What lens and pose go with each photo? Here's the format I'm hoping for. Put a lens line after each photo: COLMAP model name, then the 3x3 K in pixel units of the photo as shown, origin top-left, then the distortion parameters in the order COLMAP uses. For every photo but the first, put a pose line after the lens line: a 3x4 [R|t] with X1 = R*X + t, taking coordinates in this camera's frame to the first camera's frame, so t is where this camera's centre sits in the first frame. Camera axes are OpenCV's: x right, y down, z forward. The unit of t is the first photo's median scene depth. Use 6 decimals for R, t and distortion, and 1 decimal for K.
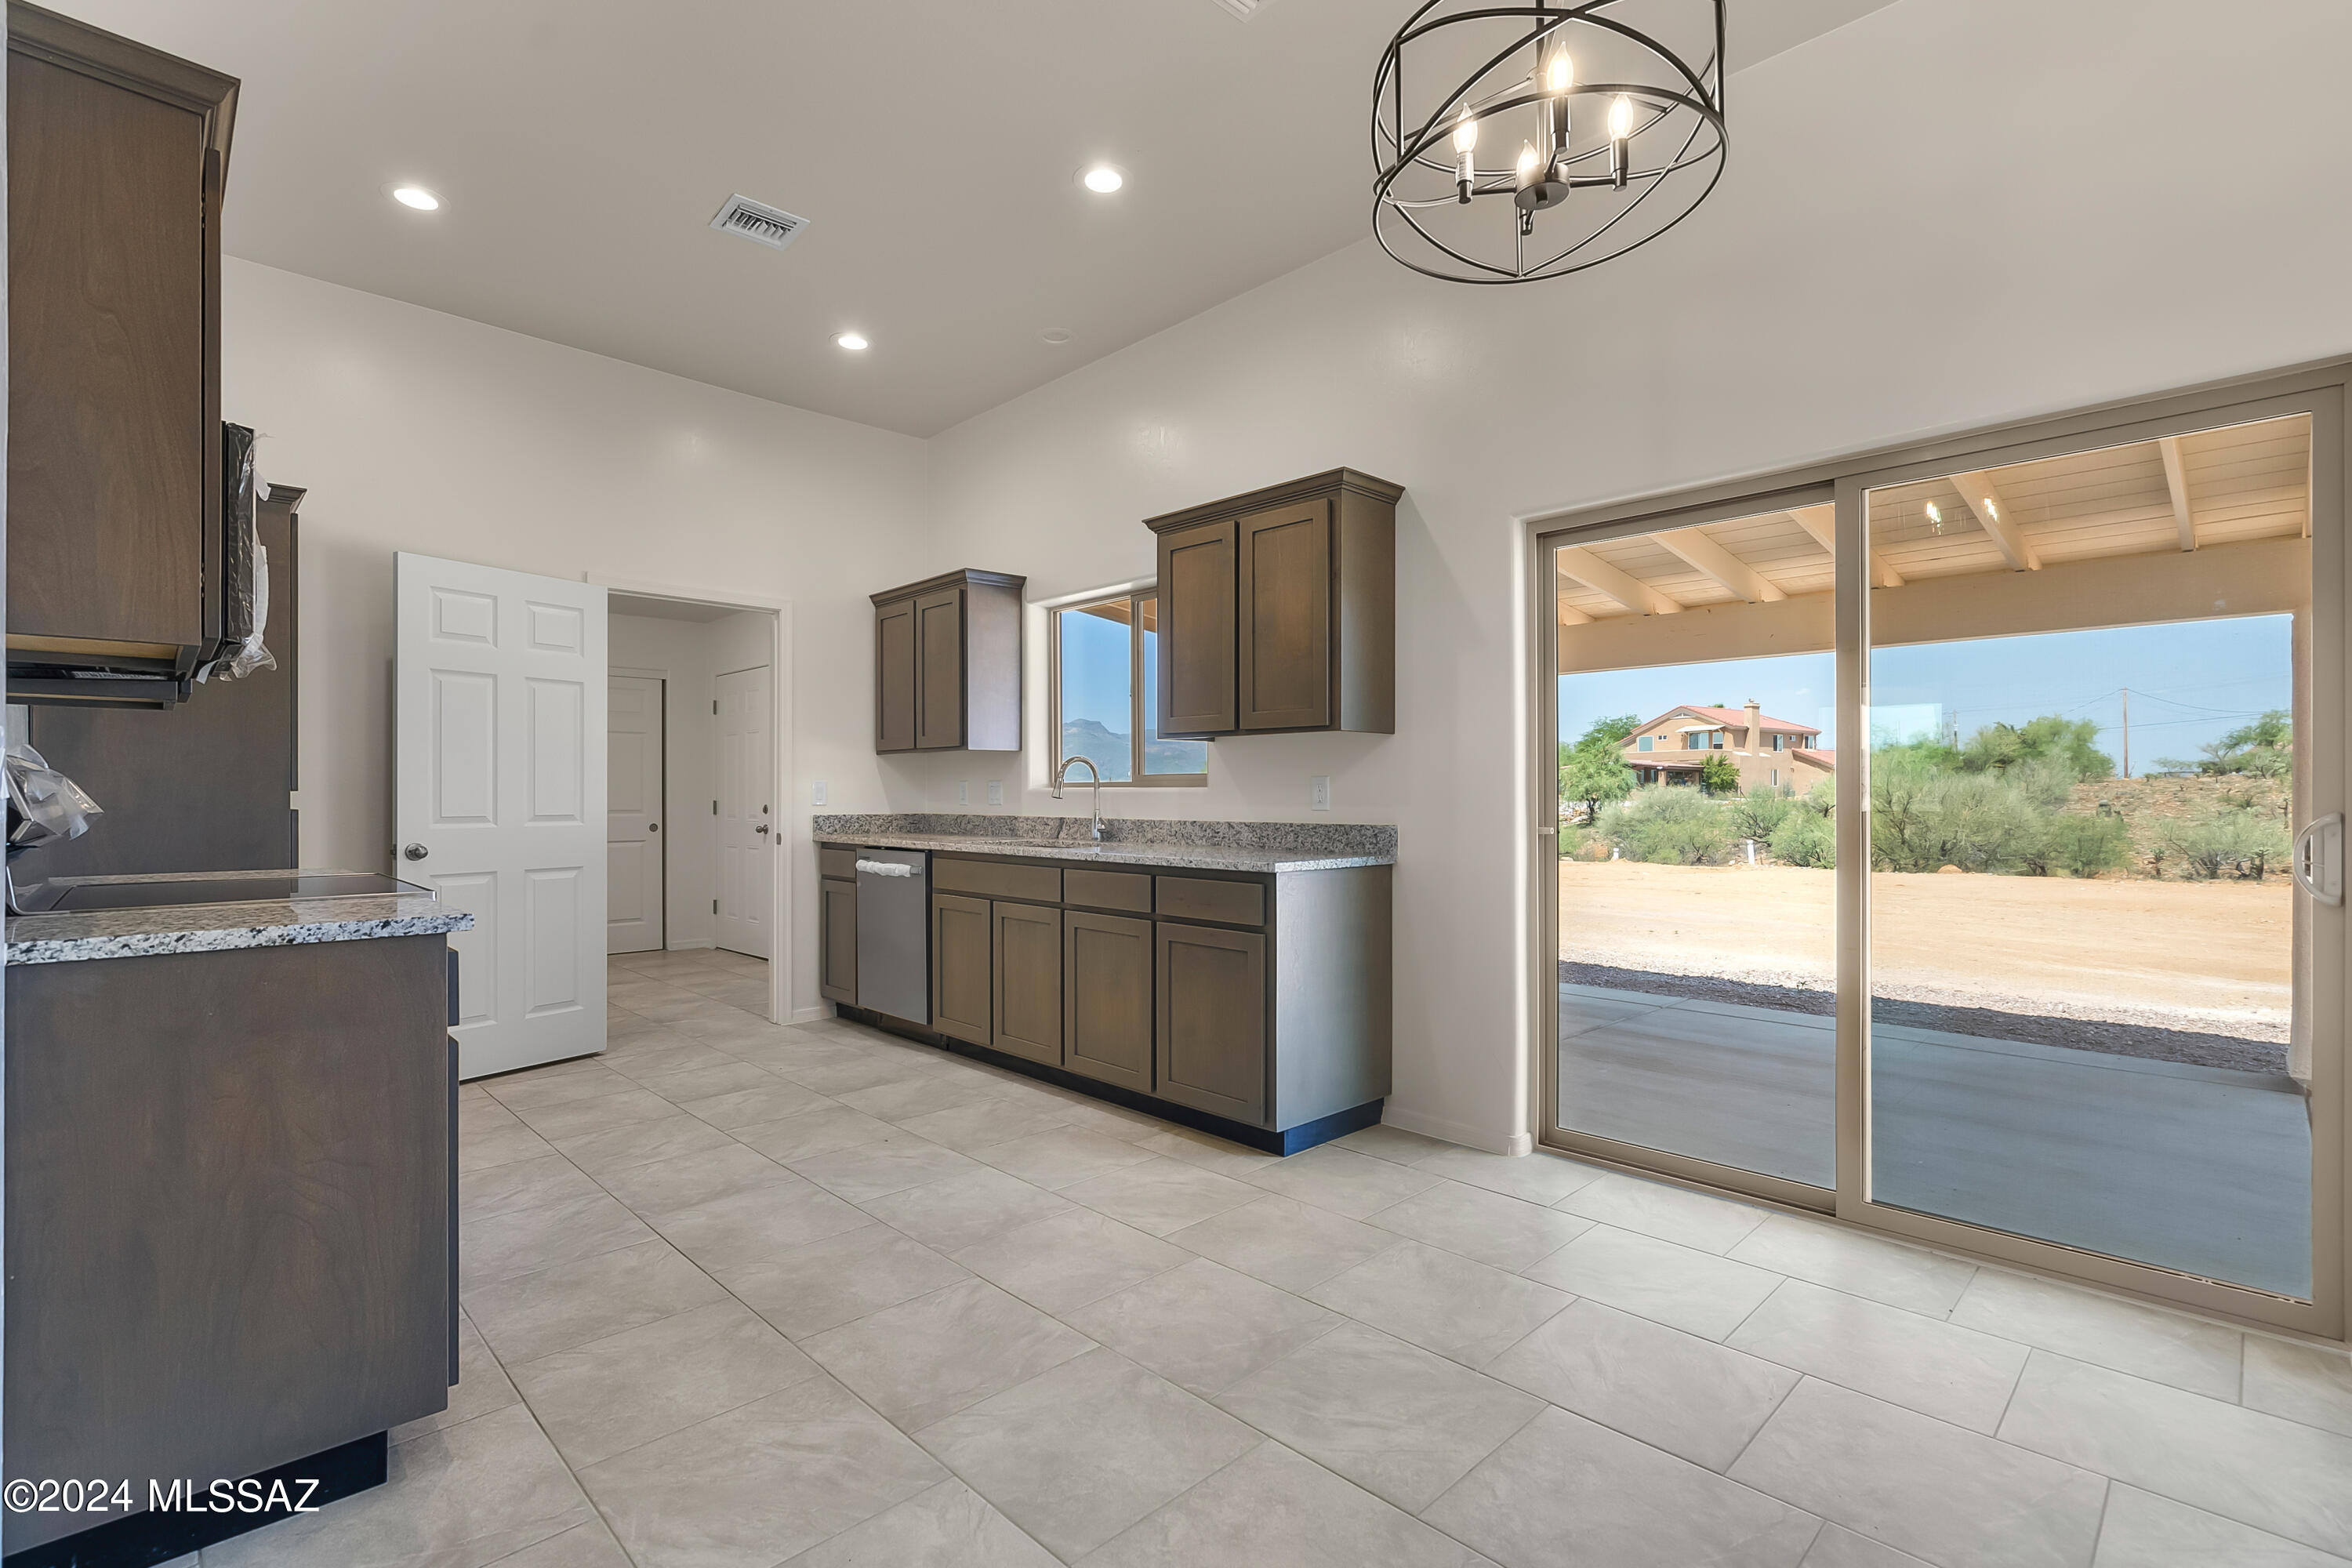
lens RADIAL K [[1092.3, 0, 1173.1], [0, 1092.3, 788.9], [0, 0, 1]] dist [-0.004601, -0.000057]
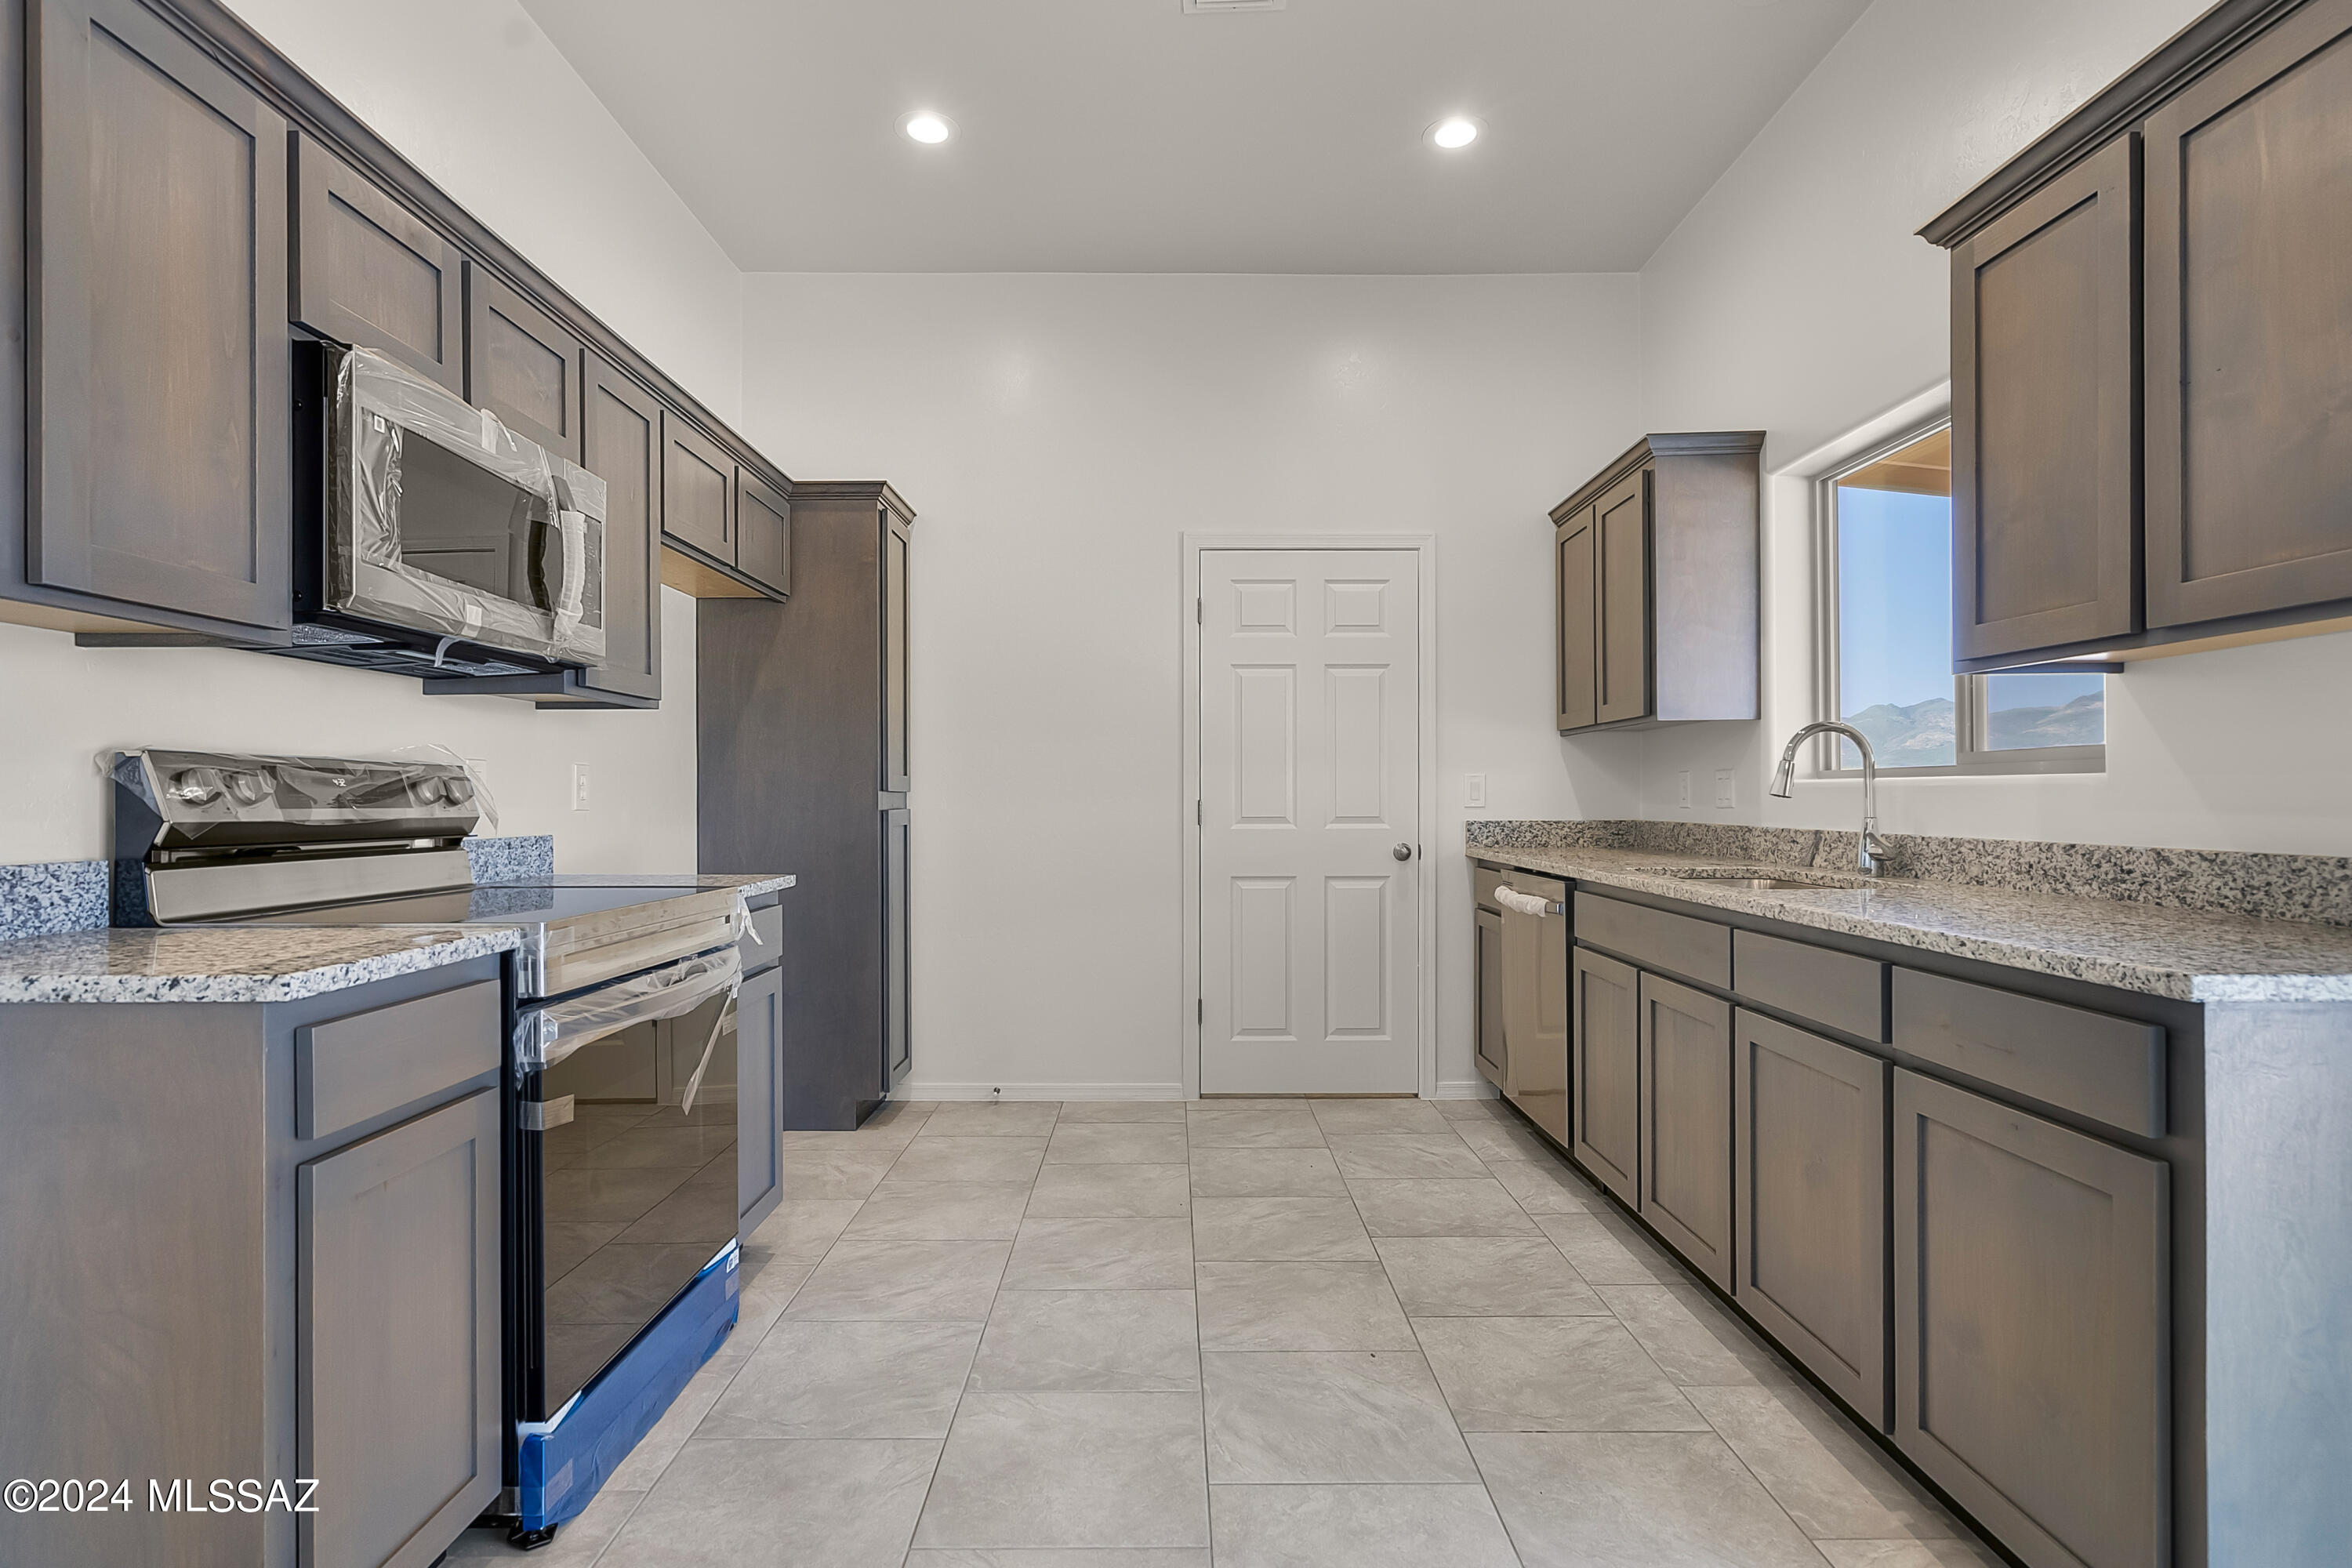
lens RADIAL K [[1148.6, 0, 1176.3], [0, 1148.6, 795.5], [0, 0, 1]] dist [0.001272, -0.000357]
pose [[0.714666, -0.003555, -0.699457, 0.092329], [0.007450, 0.999969, 0.002530, 0.004402], [0.699427, -0.007019, 0.714670, 0.385510]]
